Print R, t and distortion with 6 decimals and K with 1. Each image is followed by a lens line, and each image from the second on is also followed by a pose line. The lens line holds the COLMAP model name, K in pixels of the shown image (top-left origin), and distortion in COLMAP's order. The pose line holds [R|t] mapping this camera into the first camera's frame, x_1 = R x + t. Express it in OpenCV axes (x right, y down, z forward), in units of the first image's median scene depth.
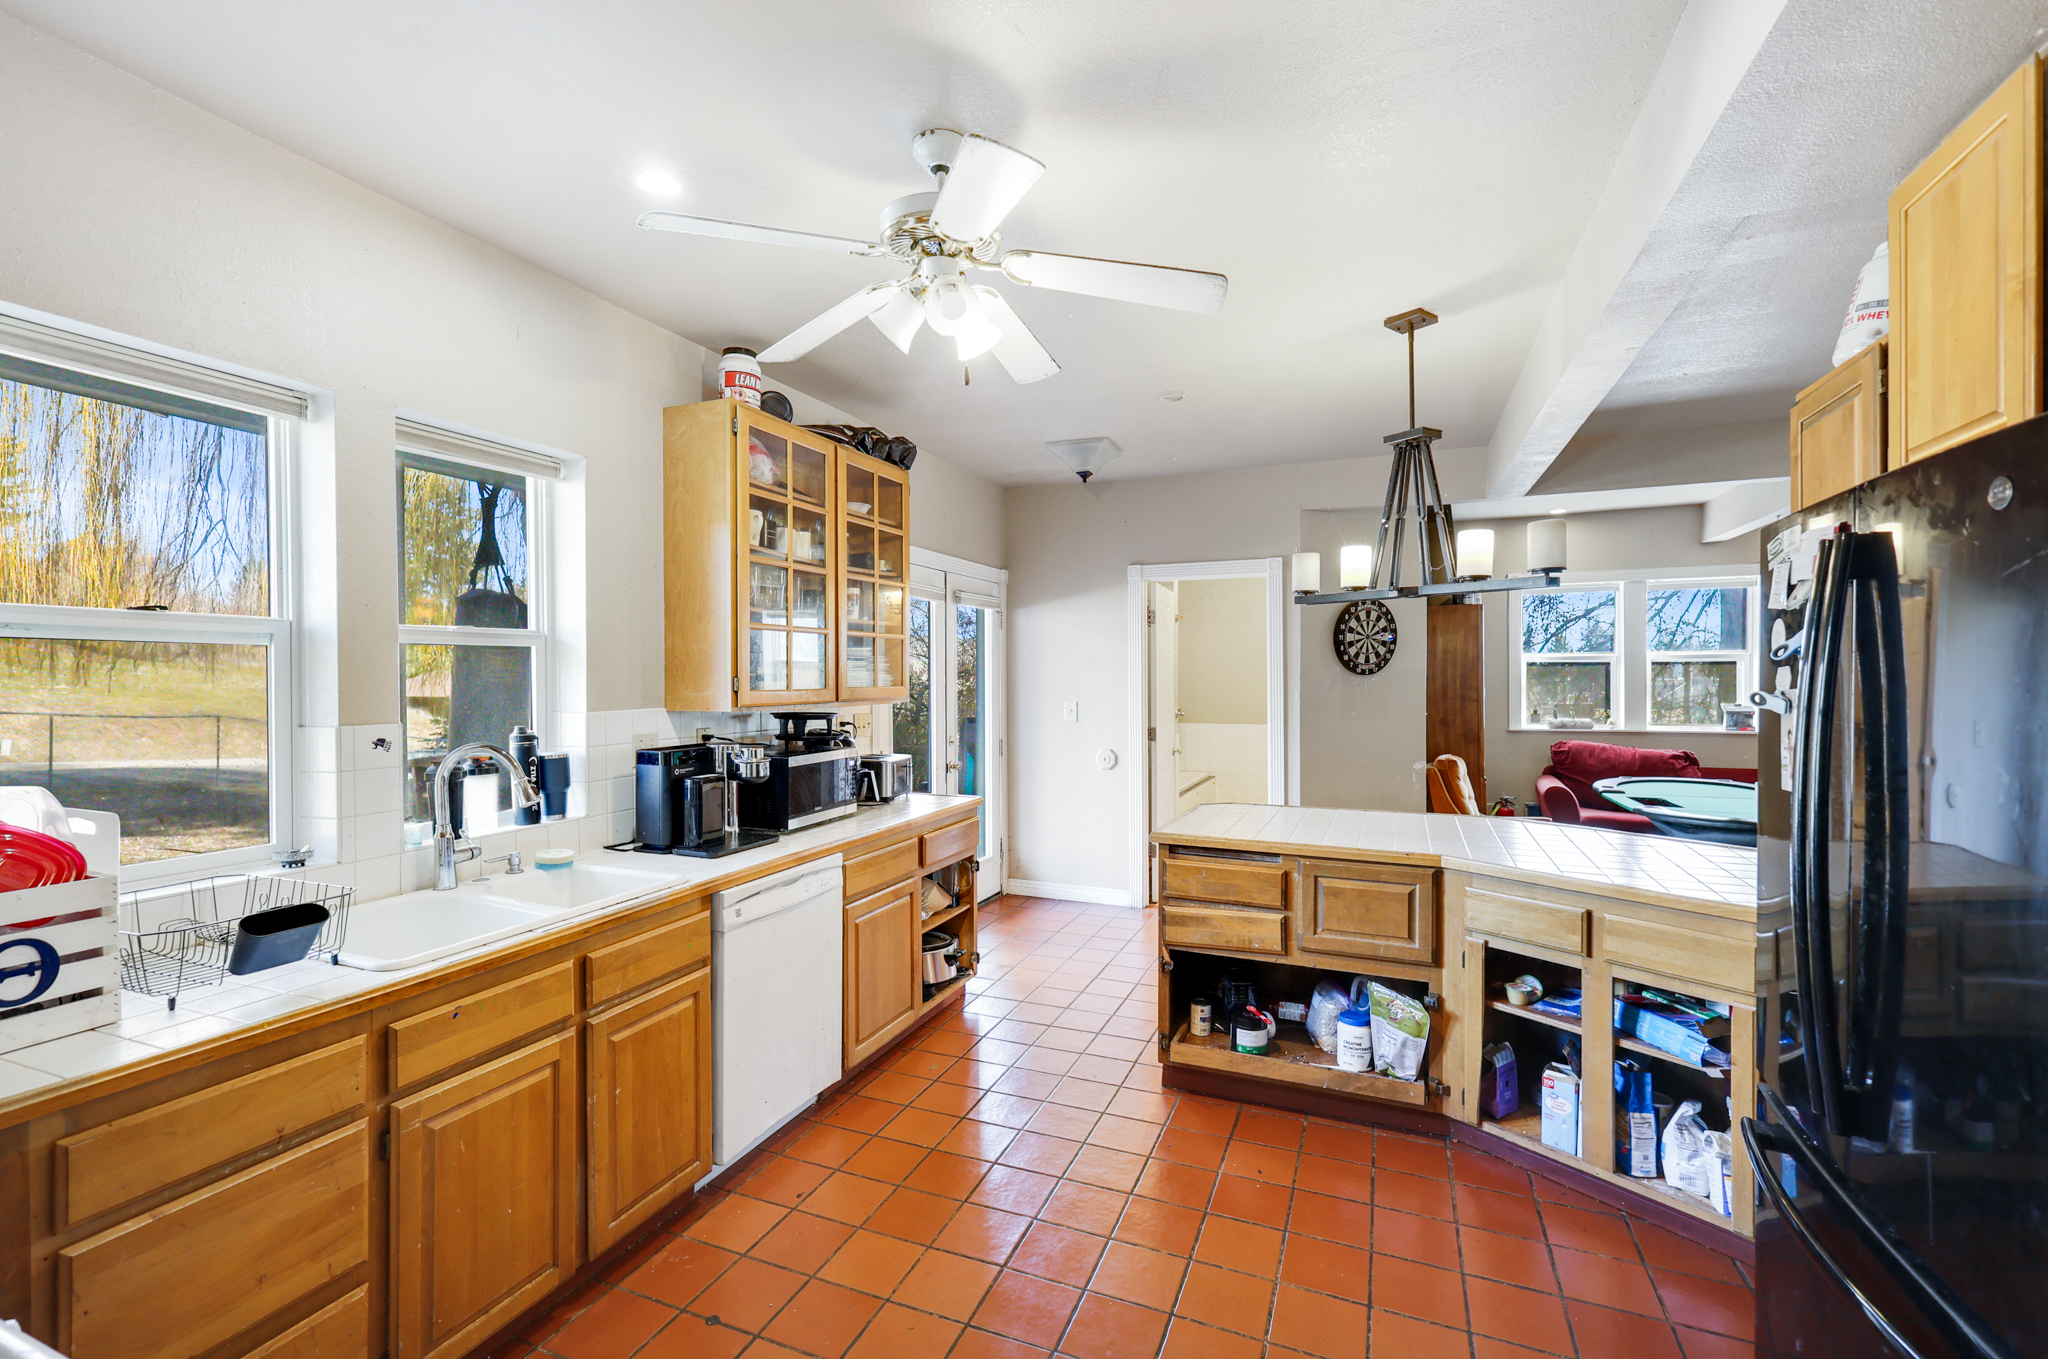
lens RADIAL K [[907.8, 0, 1022.0], [0, 907.8, 672.9], [0, 0, 1]] dist [0.014645, 0.000388]
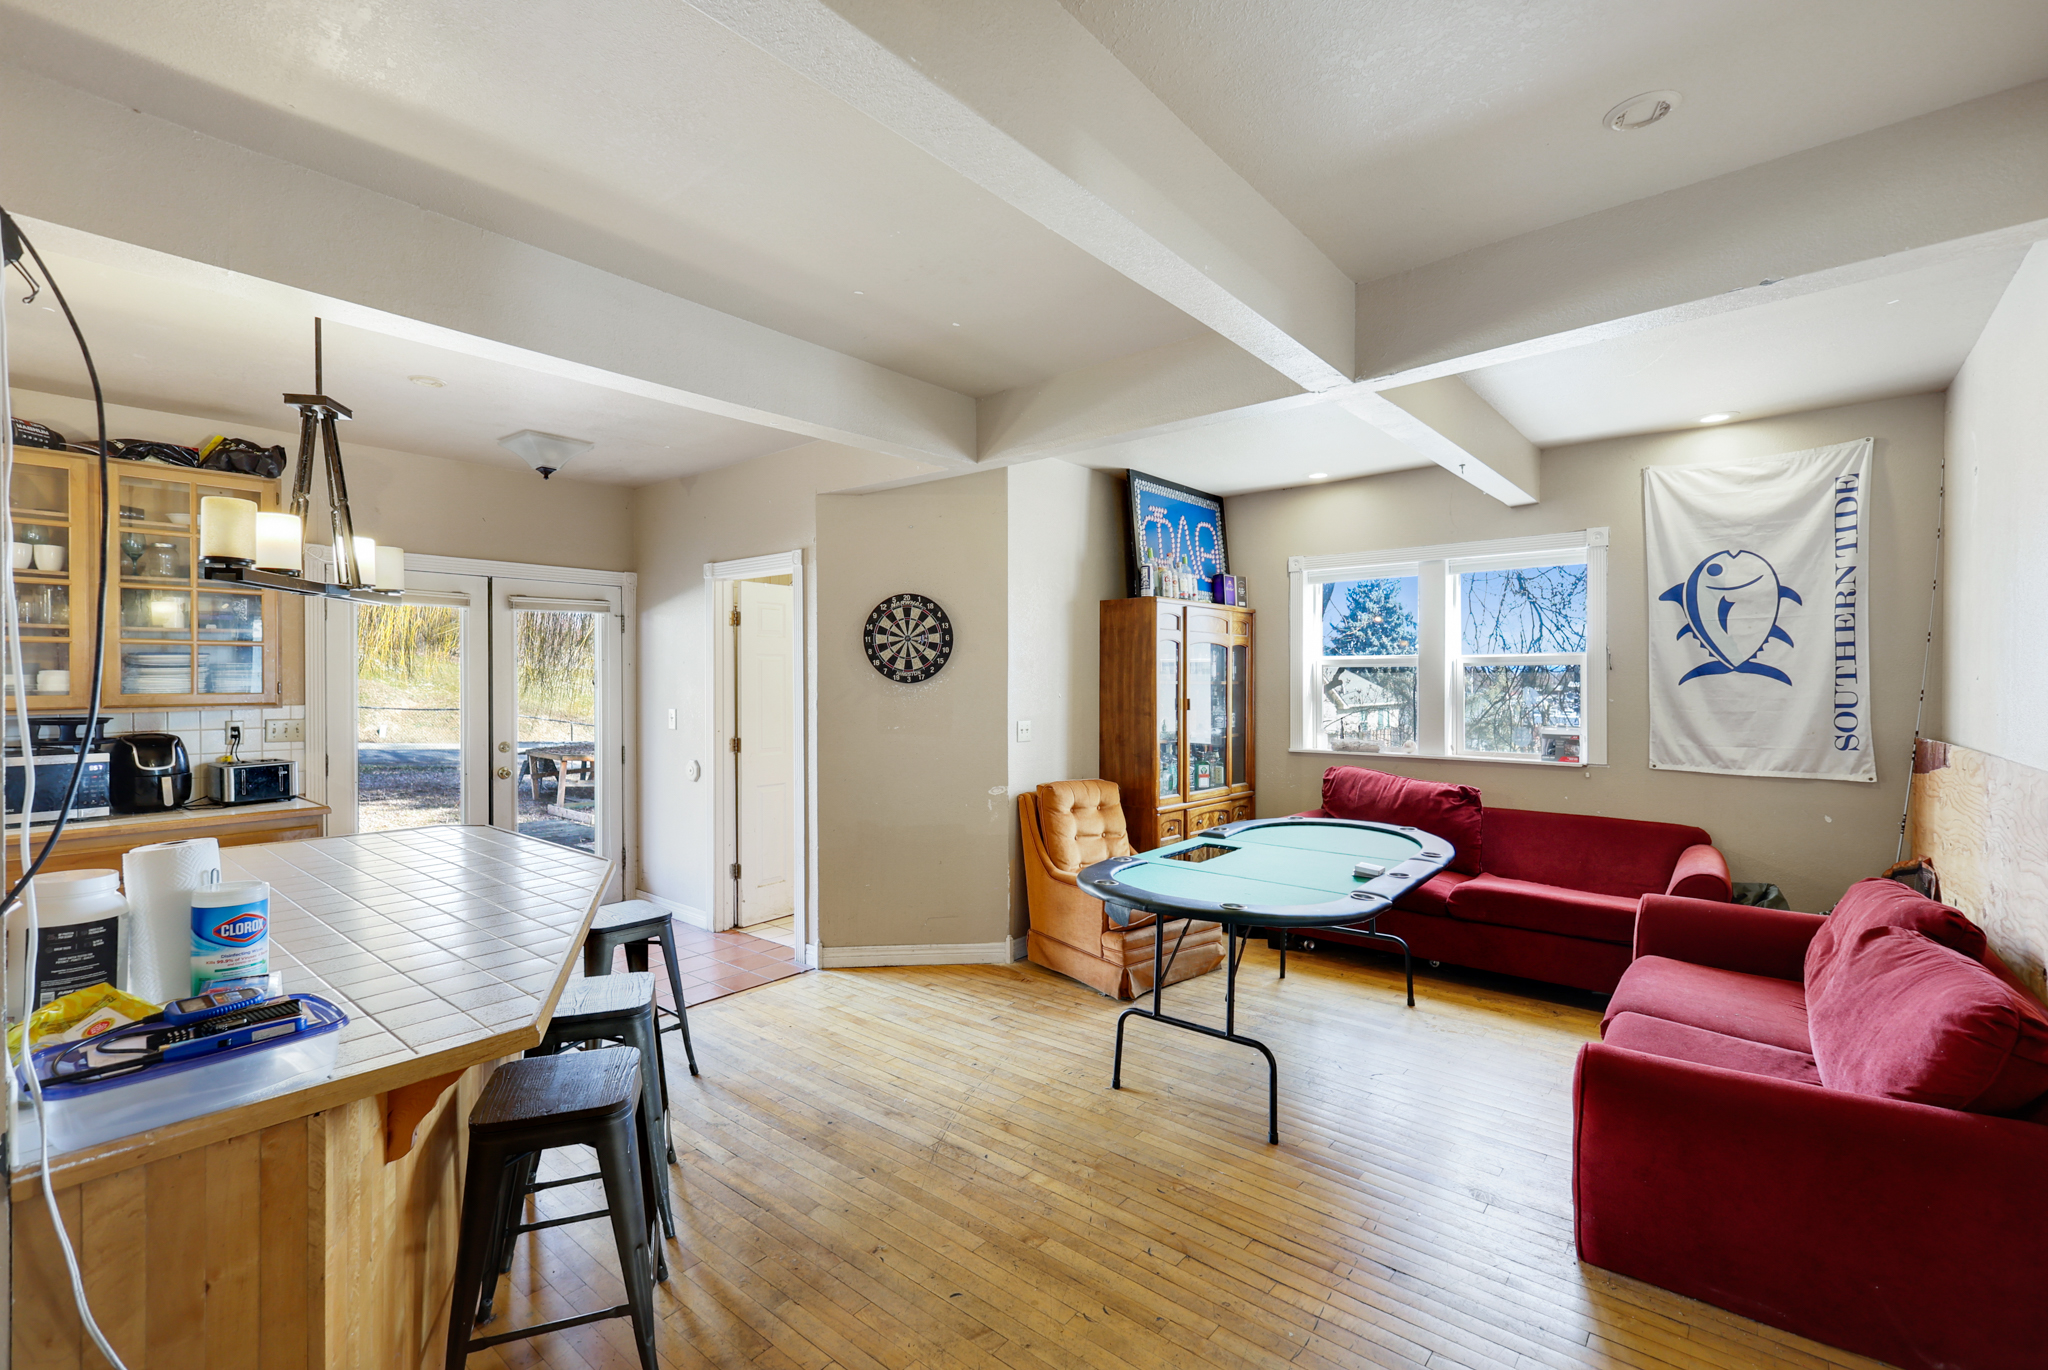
lens RADIAL K [[889.7, 0, 1013.9], [0, 889.7, 677.5], [0, 0, 1]] dist [0.002632, 0.000378]
pose [[0.951618, 0.004274, -0.307254, 0.735615], [-0.002913, 0.999984, 0.004886, -0.007397], [0.307270, -0.003755, 0.951615, 0.237093]]
